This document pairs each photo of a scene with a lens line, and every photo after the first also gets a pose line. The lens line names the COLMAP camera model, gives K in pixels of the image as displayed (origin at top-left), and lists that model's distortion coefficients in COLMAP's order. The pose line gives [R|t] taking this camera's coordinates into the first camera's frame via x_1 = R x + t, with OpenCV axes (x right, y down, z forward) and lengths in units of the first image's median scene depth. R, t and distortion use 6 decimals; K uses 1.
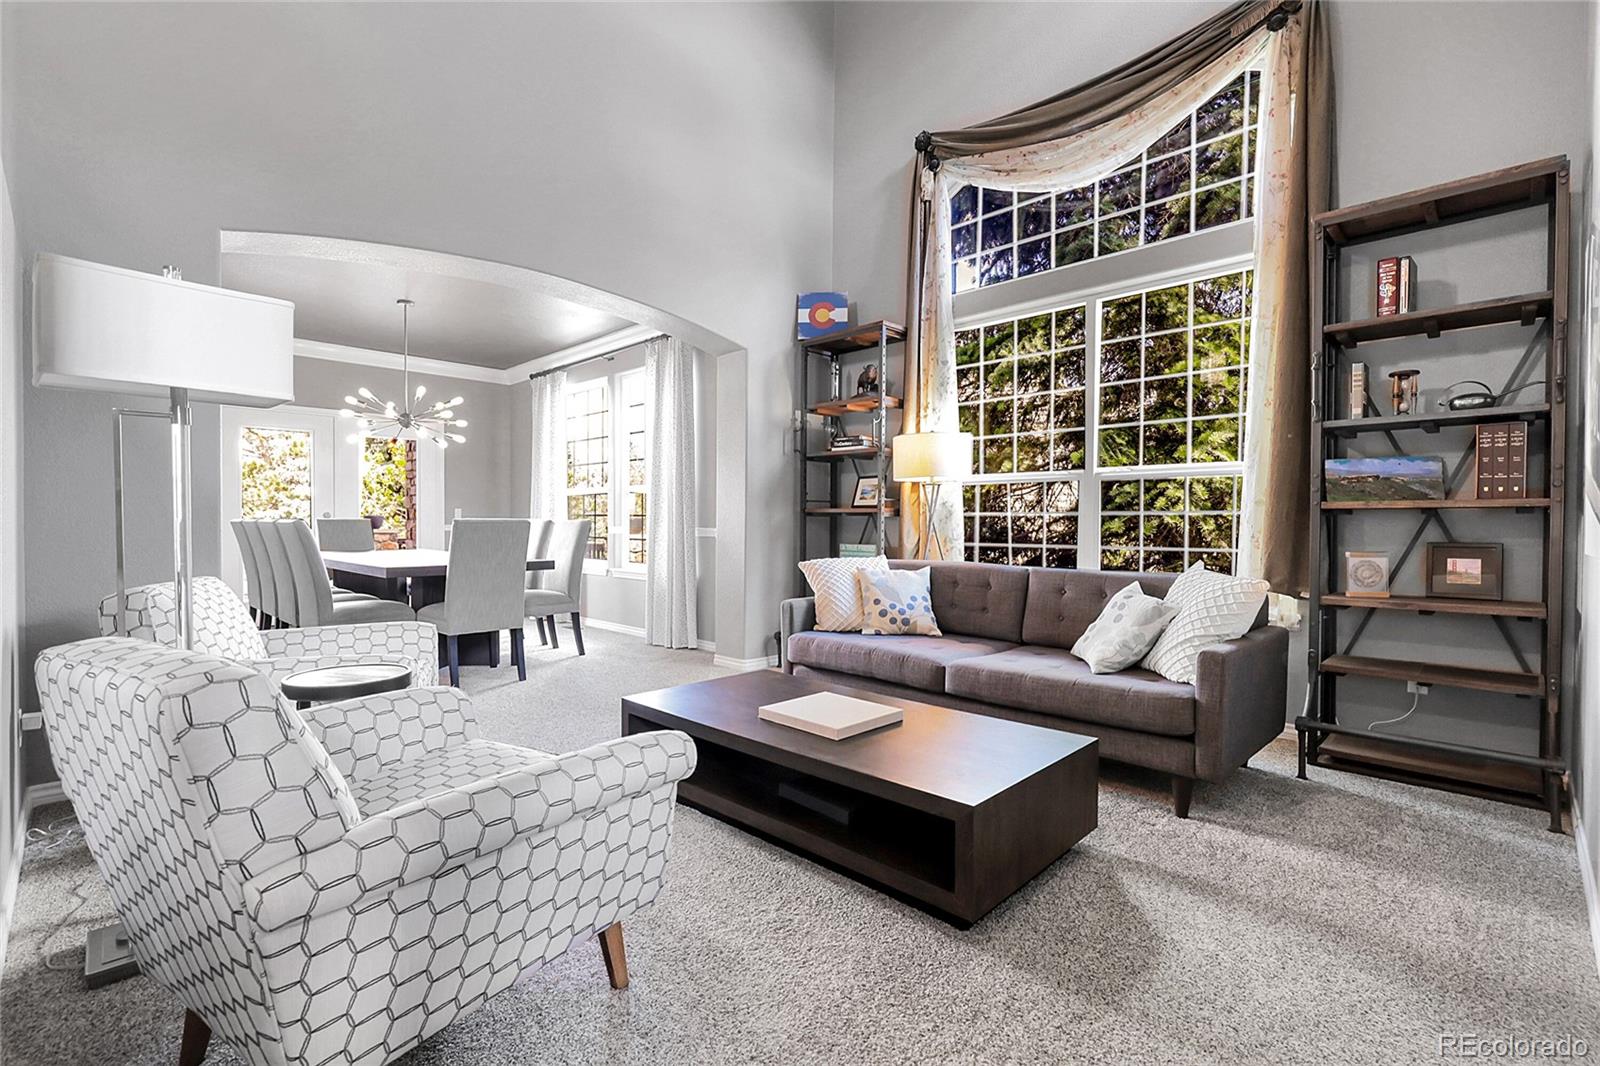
lens RADIAL K [[714.9, 0, 800.0], [0, 714.9, 533.0], [0, 0, 1]] dist [-0.008060, -0.000281]
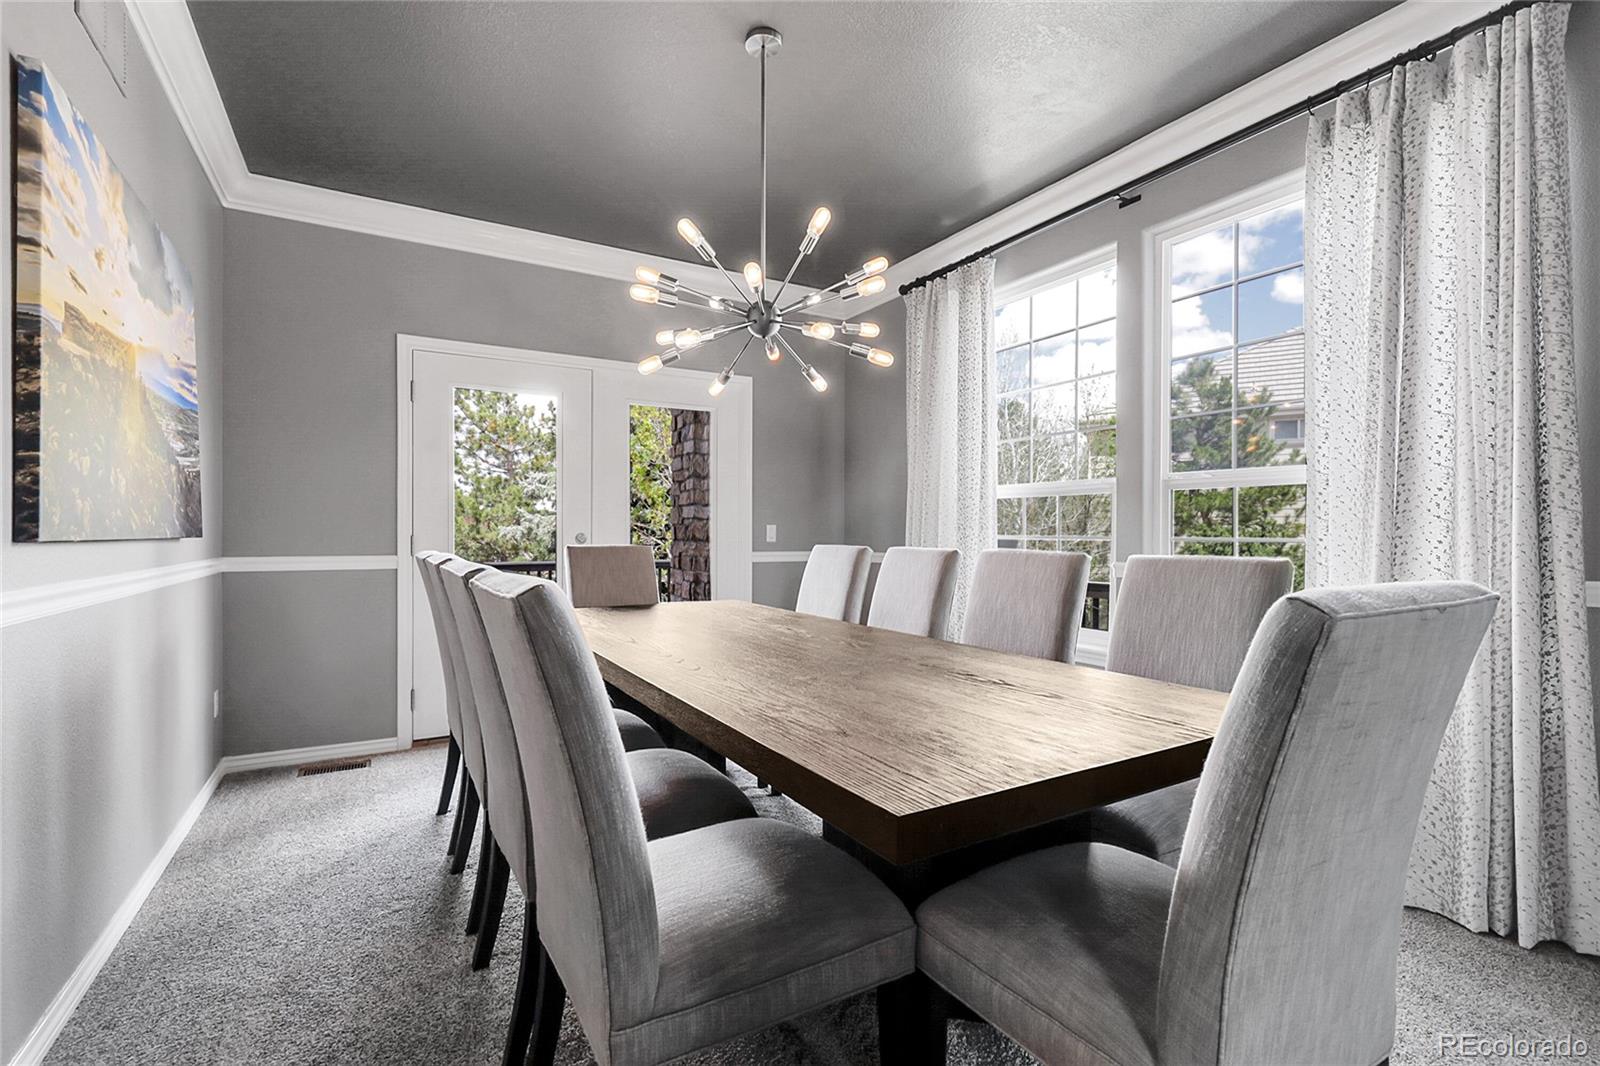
lens RADIAL K [[715.8, 0, 800.0], [0, 715.8, 533.0], [0, 0, 1]] dist [-0.001842, 0.000014]
pose [[0.965192, -0.000591, -0.261544, -0.325400], [-0.004542, 0.999809, -0.019021, -0.017334], [0.261505, 0.019547, 0.965004, 0.464795]]
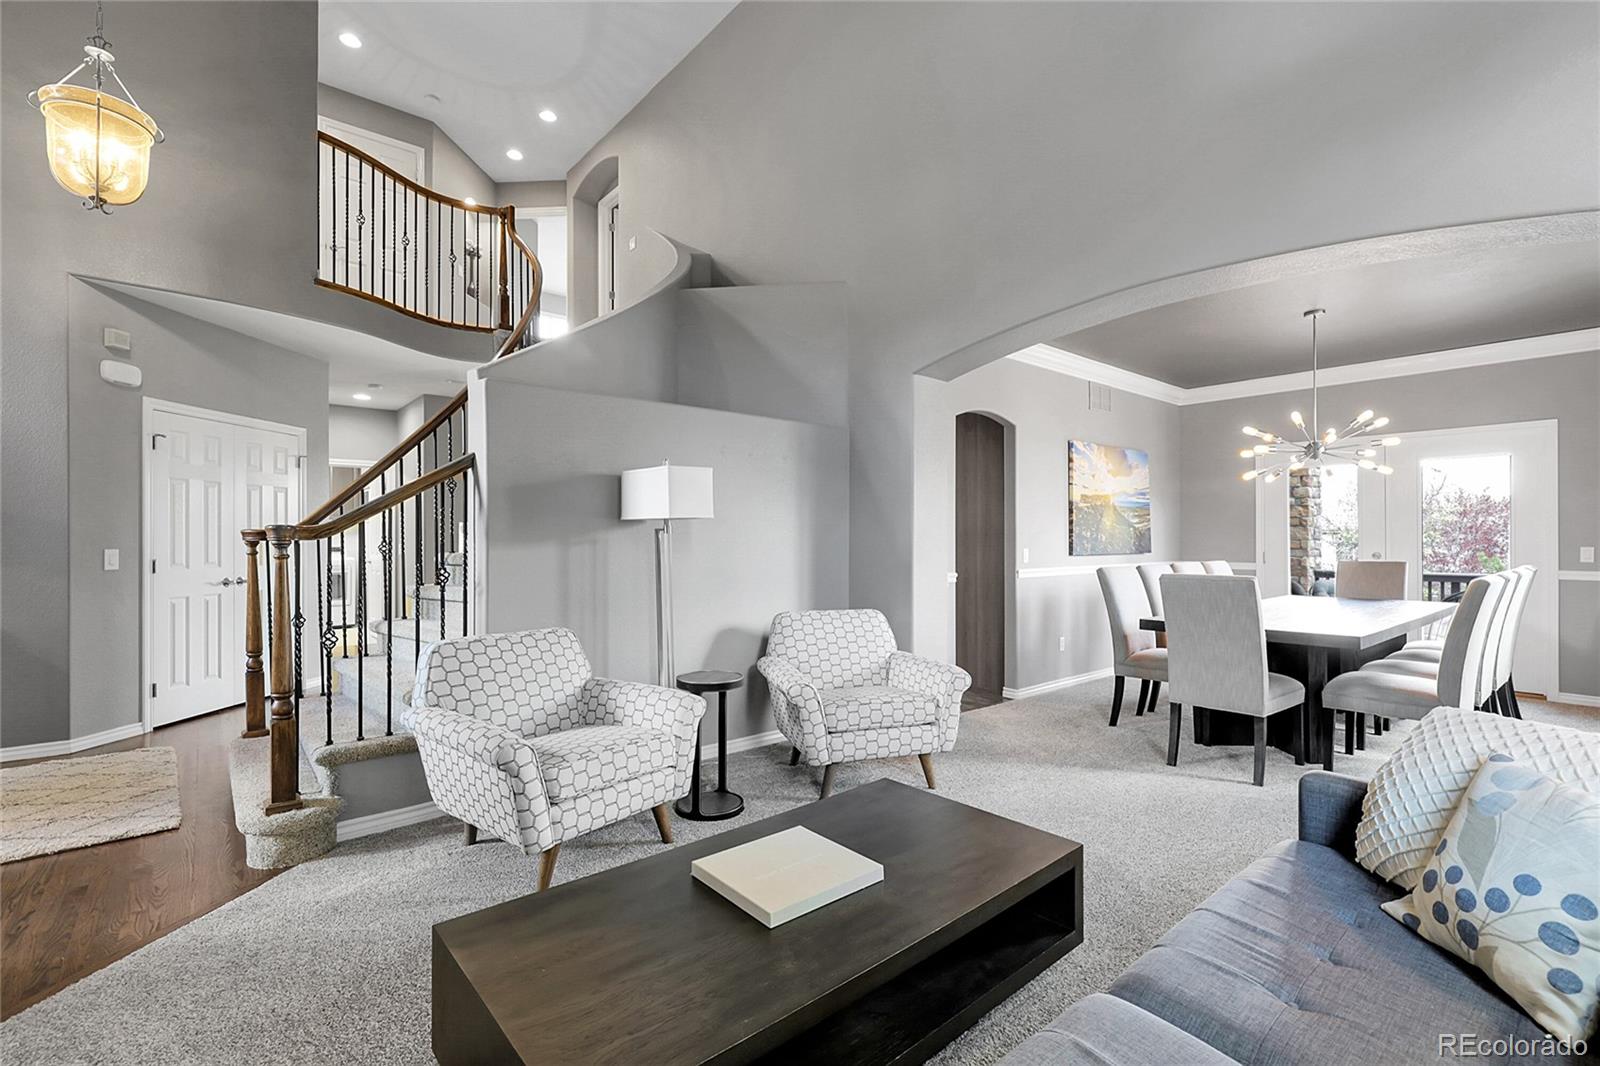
lens RADIAL K [[715.8, 0, 800.0], [0, 715.8, 533.0], [0, 0, 1]] dist [-0.001842, 0.000014]
pose [[-0.091121, -0.006595, -0.995818, 0.273495], [-0.017340, 0.999837, -0.005035, -0.033860], [0.995689, 0.016809, -0.091221, 0.360999]]
